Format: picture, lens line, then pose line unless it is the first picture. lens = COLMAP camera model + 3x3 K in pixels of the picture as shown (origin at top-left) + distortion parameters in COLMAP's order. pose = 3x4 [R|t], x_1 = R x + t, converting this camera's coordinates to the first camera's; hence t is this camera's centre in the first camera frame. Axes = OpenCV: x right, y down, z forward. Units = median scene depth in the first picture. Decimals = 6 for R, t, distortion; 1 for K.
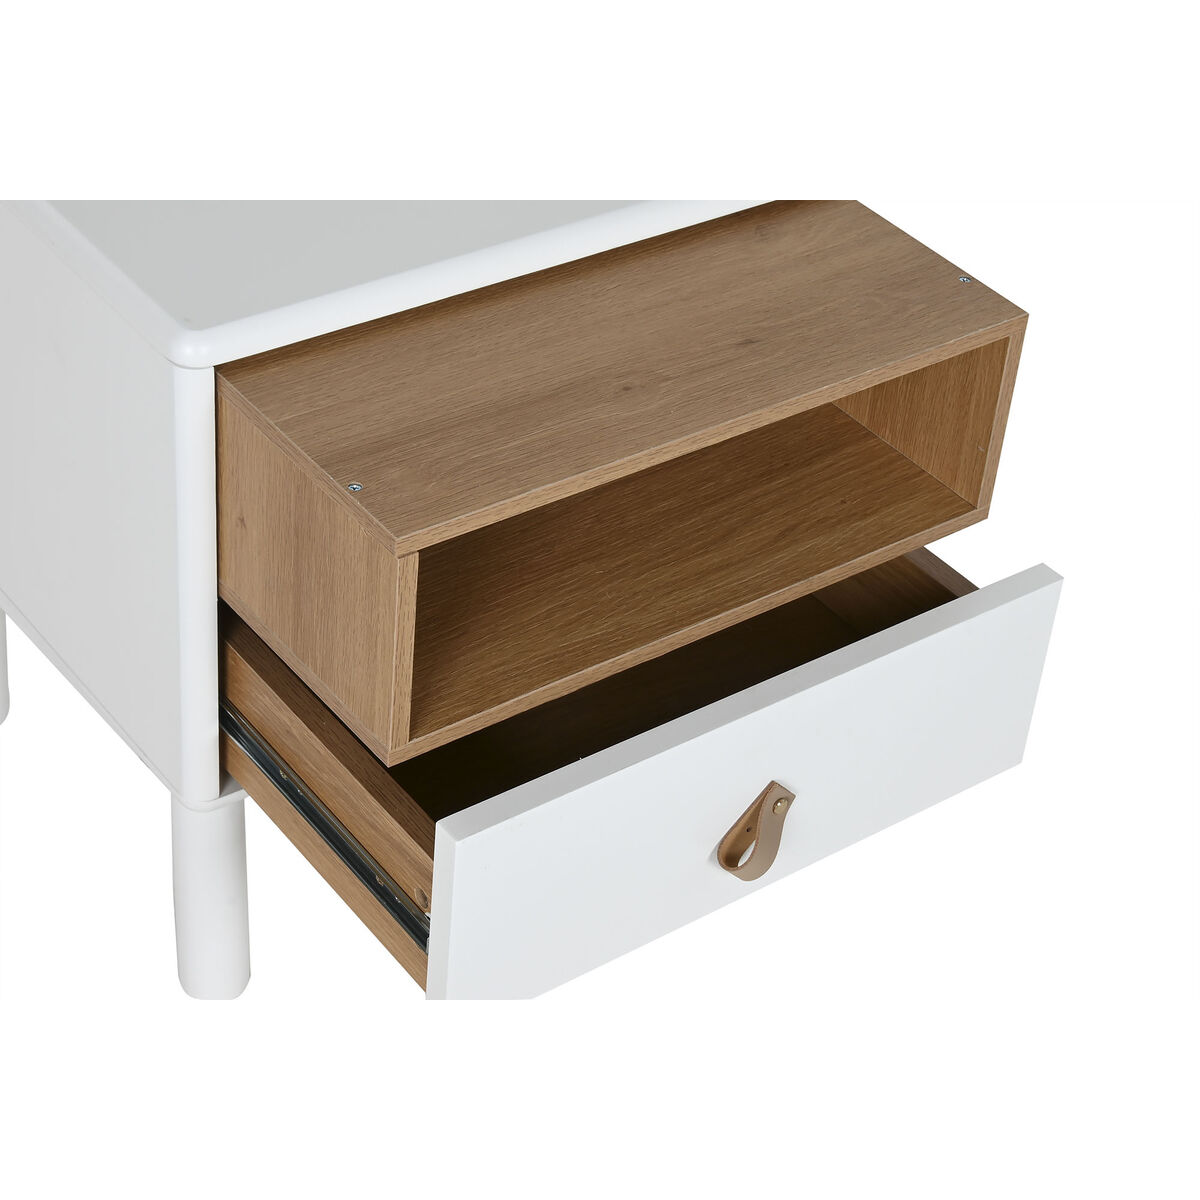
lens RADIAL K [[2551.7, 0, 600.0], [0, 2551.7, 600.0], [0, 0, 1]] dist [-0.012031, 0.145020]
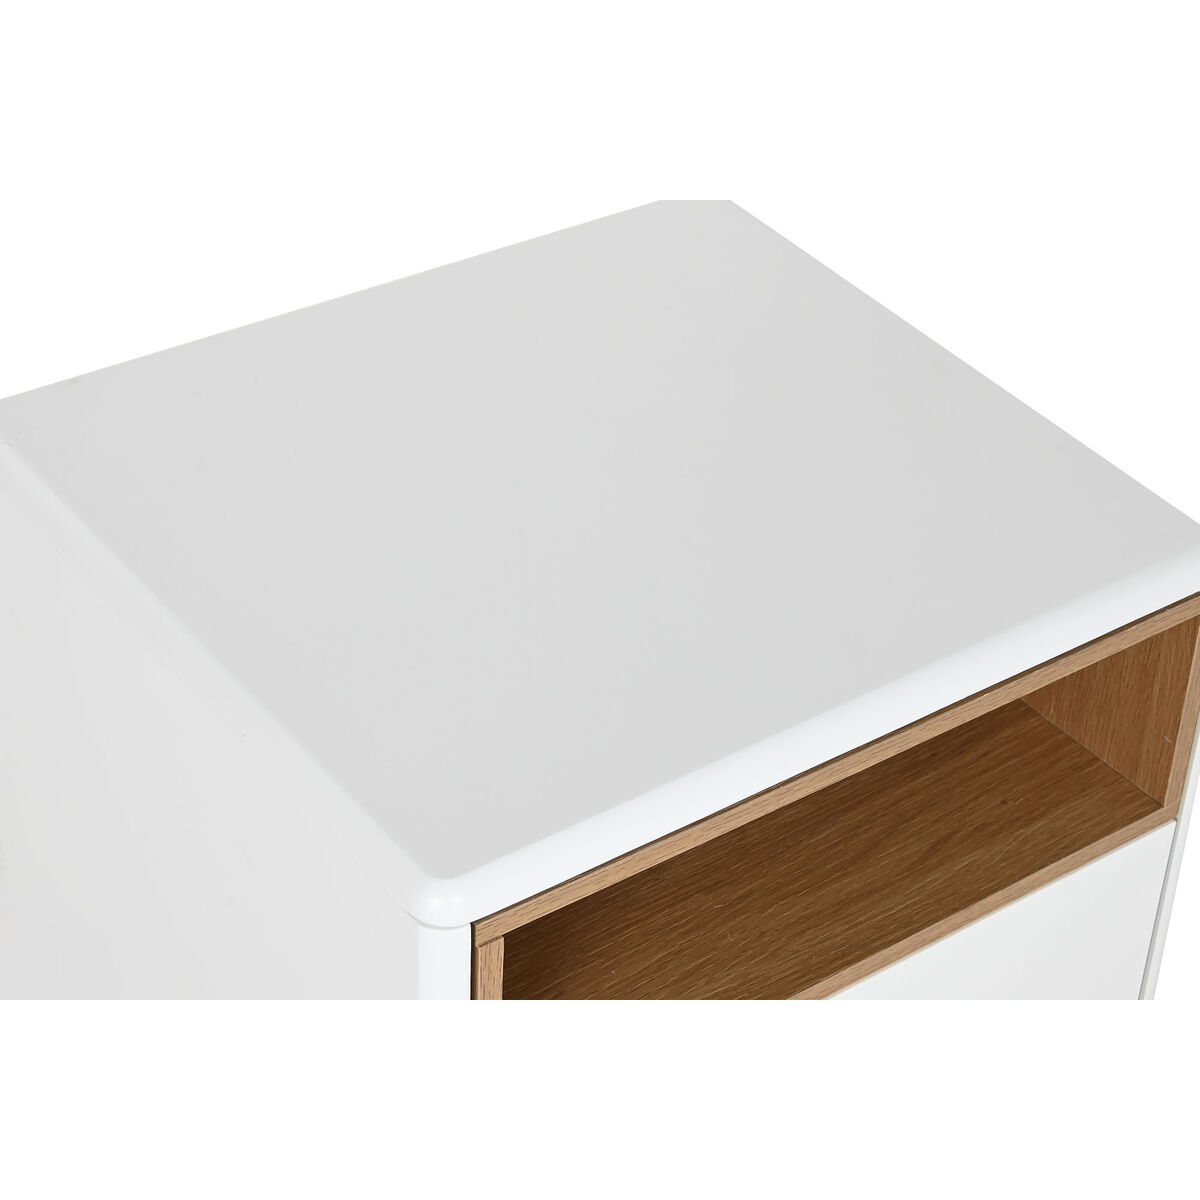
lens RADIAL K [[2701.5, 0, 600.0], [0, 2701.5, 600.0], [0, 0, 1]] dist [0.042748, -0.346492]
pose [[0.999098, -0.025994, -0.033564, -0.006393], [0.024836, 0.999097, -0.034480, -0.078899], [0.034430, 0.033615, 0.998842, 0.101664]]
